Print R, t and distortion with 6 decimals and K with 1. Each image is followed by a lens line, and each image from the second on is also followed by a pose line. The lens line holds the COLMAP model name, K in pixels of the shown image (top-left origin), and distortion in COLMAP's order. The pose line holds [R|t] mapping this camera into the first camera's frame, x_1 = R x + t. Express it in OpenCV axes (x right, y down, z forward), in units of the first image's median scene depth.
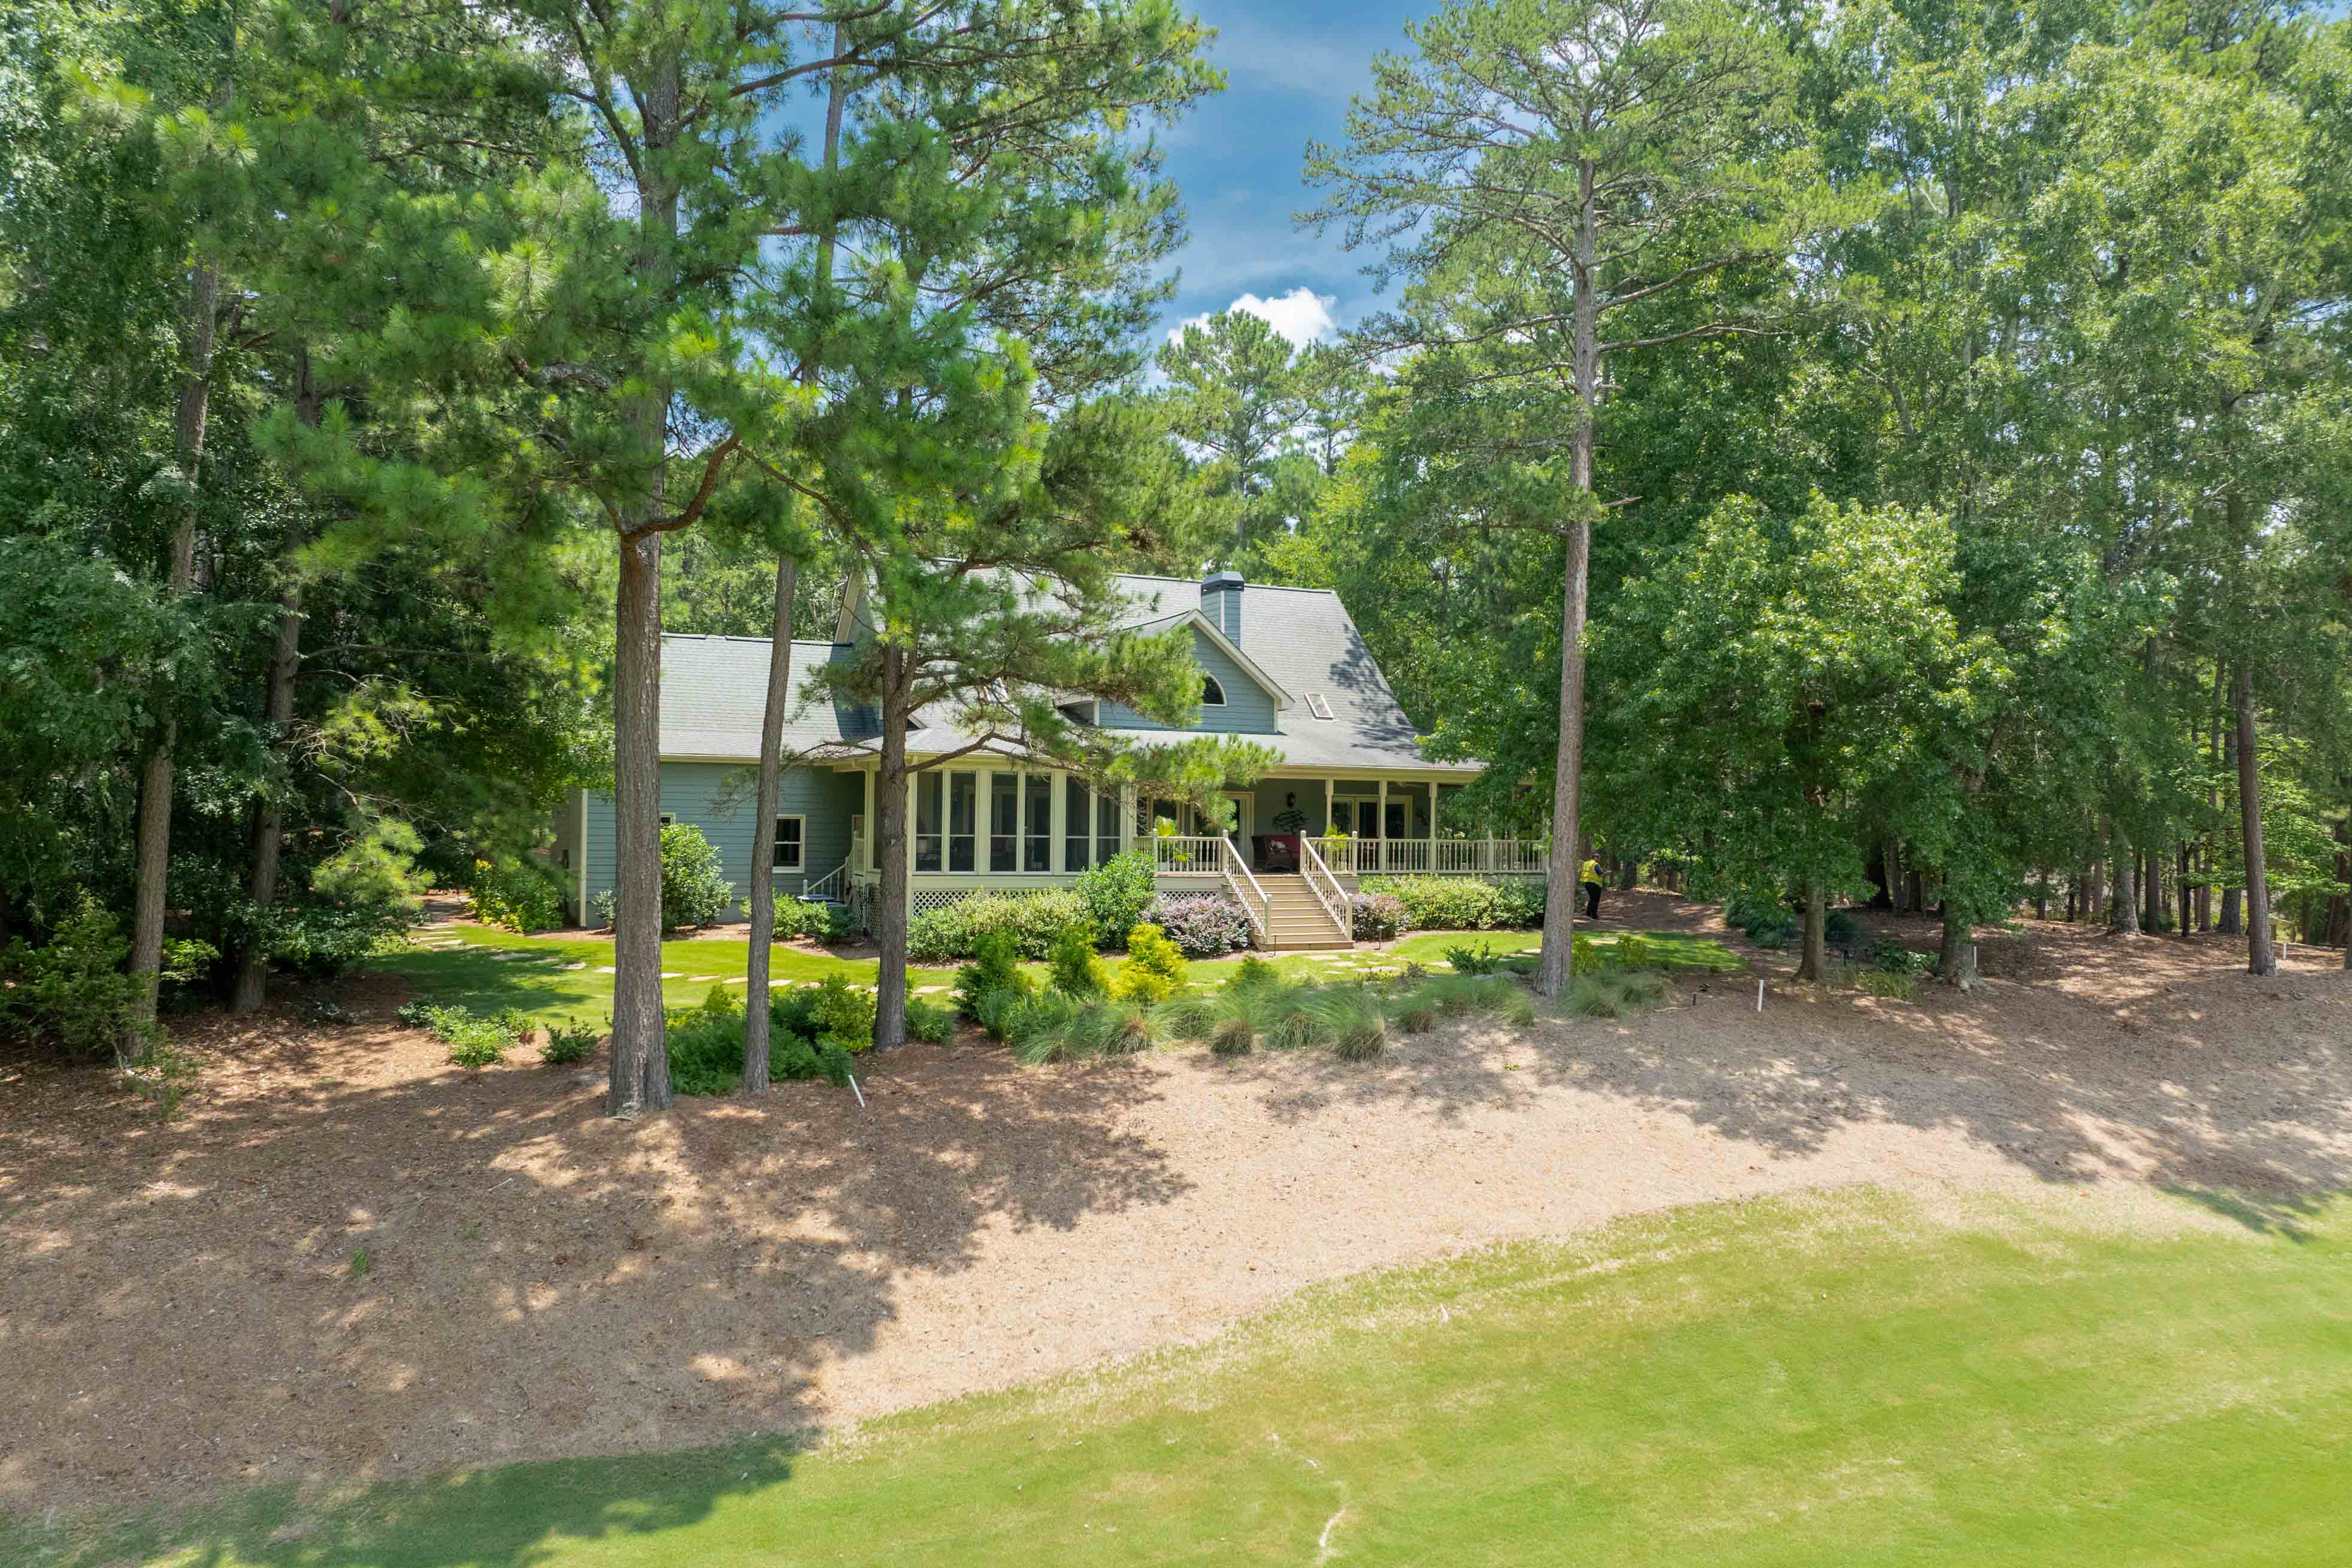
lens RADIAL K [[1648.3, 0, 1176.0], [0, 1648.3, 784.0], [0, 0, 1]] dist [-0.059362, 0.023957]
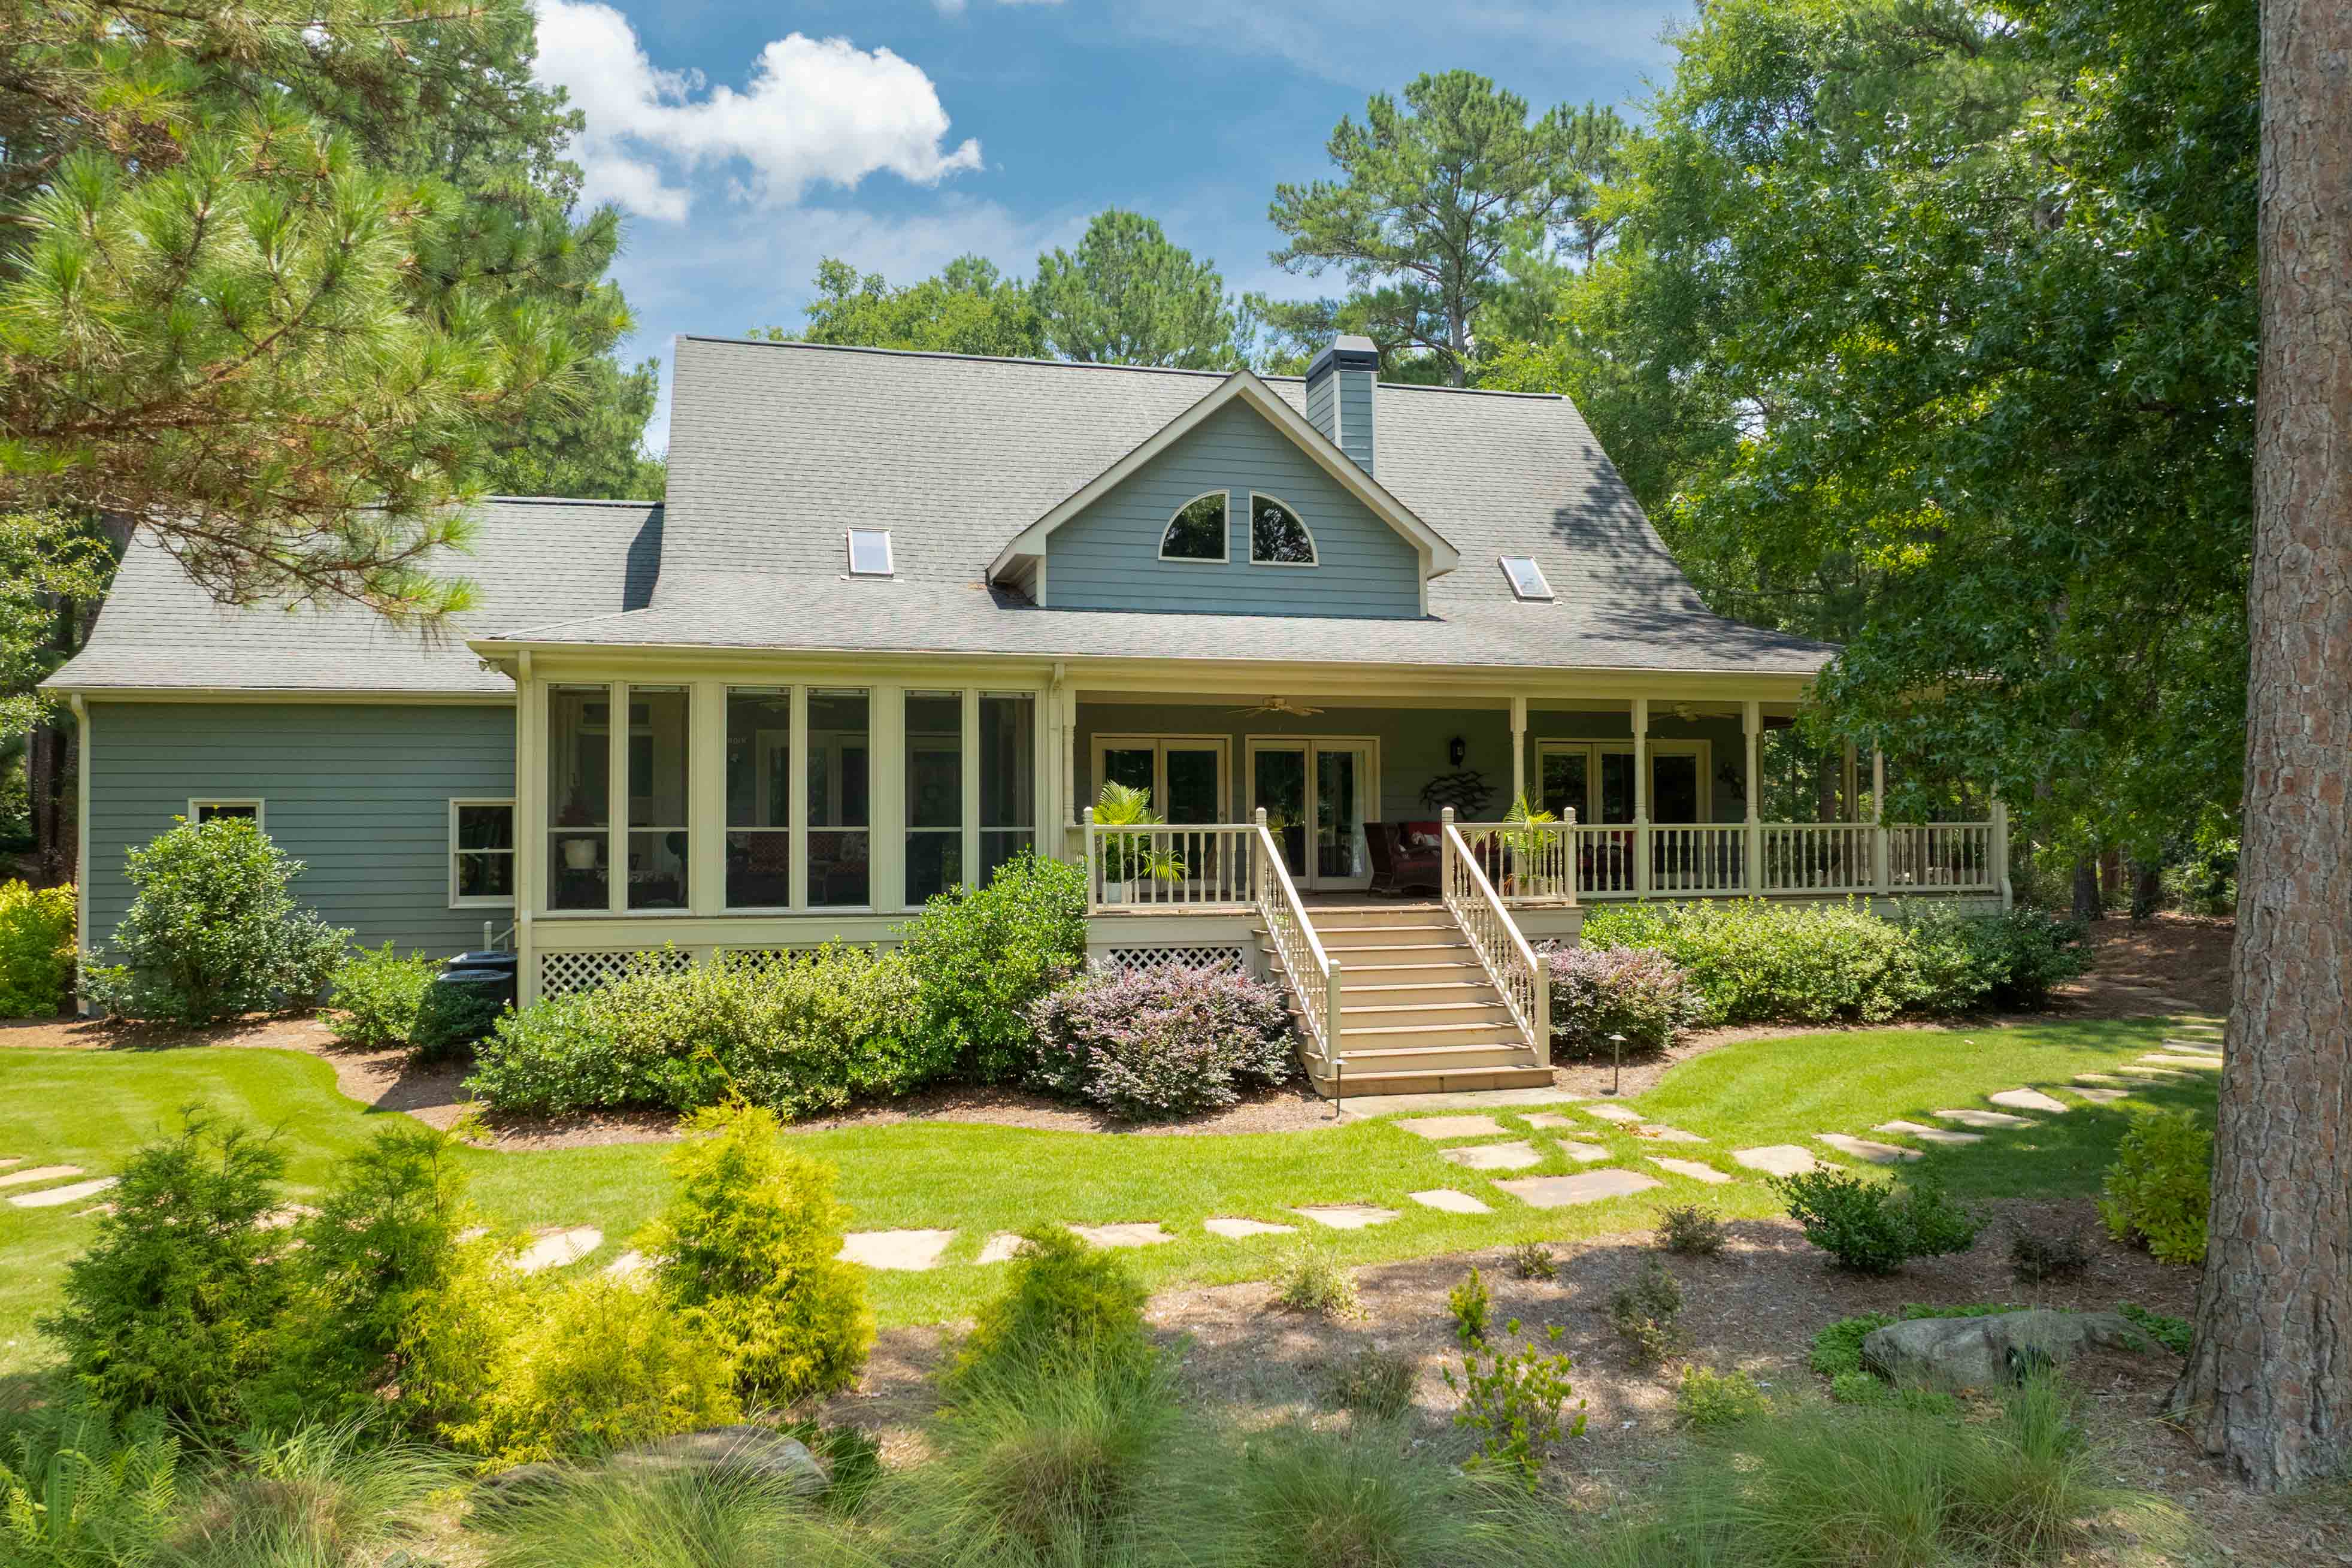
lens RADIAL K [[1648.3, 0, 1176.0], [0, 1648.3, 784.0], [0, 0, 1]] dist [-0.059362, 0.023957]
pose [[0.980677, -0.023428, -0.194225, 0.089229], [0.022444, 0.999722, -0.007268, 0.023012], [0.194341, 0.002769, 0.980930, 0.532753]]
